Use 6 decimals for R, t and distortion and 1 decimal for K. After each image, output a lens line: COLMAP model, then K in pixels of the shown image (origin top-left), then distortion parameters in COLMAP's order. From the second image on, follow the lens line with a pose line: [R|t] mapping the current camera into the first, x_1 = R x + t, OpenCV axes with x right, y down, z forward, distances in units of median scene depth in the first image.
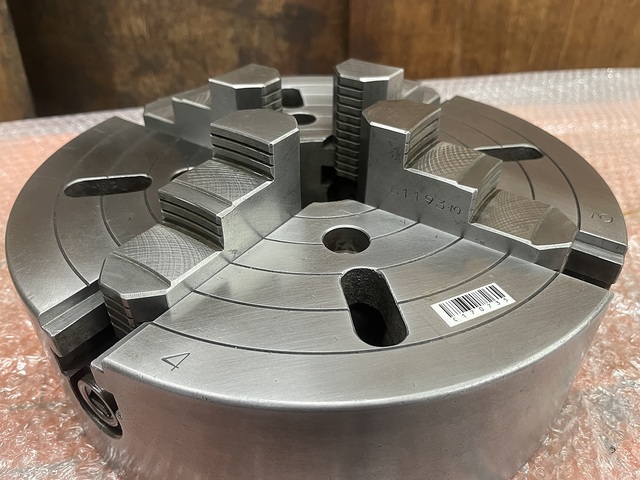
lens RADIAL K [[502.7, 0, 319.5], [0, 502.7, 230.1], [0, 0, 1]] dist [0.057550, -0.128289]
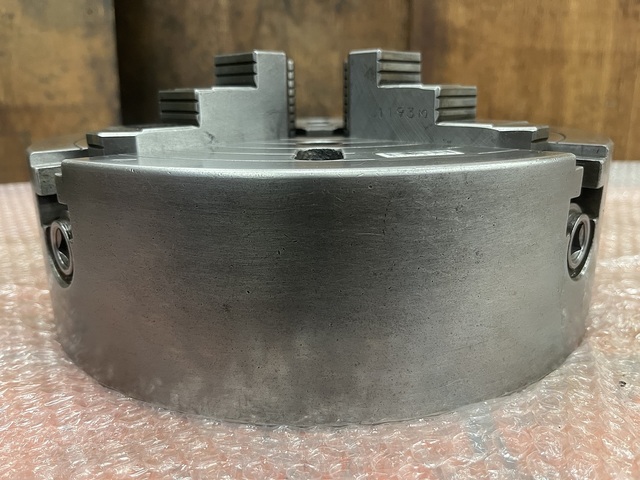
lens RADIAL K [[502.7, 0, 319.5], [0, 502.7, 230.1], [0, 0, 1]] dist [0.057550, -0.128289]
pose [[0.981734, 0.027237, -0.188298, 0.240615], [-0.091799, 0.934688, -0.343410, 0.513062], [0.166646, 0.354423, 0.920116, 0.085576]]
